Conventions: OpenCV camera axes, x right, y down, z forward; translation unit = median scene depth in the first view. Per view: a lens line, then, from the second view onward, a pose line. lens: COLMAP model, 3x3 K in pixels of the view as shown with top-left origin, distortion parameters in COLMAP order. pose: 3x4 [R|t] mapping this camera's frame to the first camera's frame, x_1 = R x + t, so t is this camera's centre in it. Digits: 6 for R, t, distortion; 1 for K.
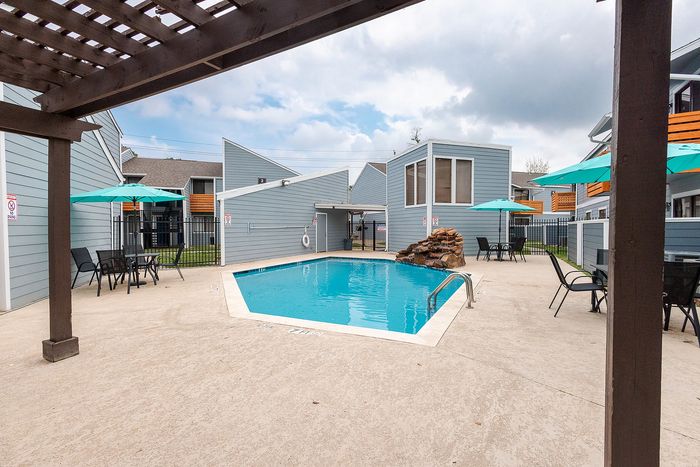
lens RADIAL K [[321.3, 0, 350.0], [0, 321.3, 233.5], [0, 0, 1]] dist [0.009394, -0.000935]
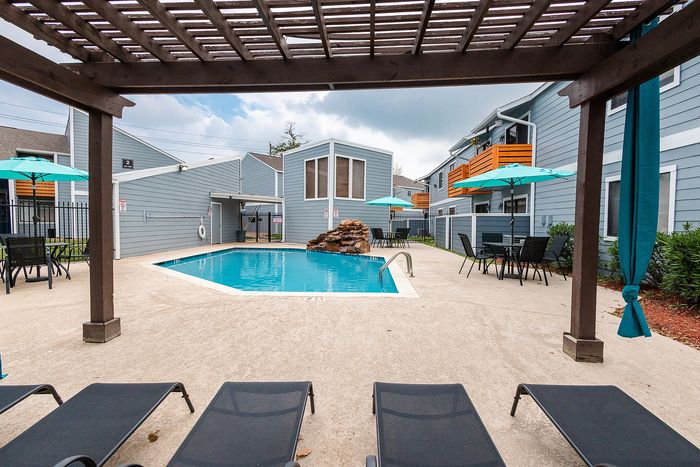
lens RADIAL K [[323.6, 0, 350.0], [0, 323.6, 233.5], [0, 0, 1]] dist [0.009463, -0.000141]
pose [[0.916645, -0.003071, 0.399690, -0.136634], [-0.004349, 0.999835, 0.017655, 0.010256], [-0.399678, -0.017922, 0.916480, -0.041725]]
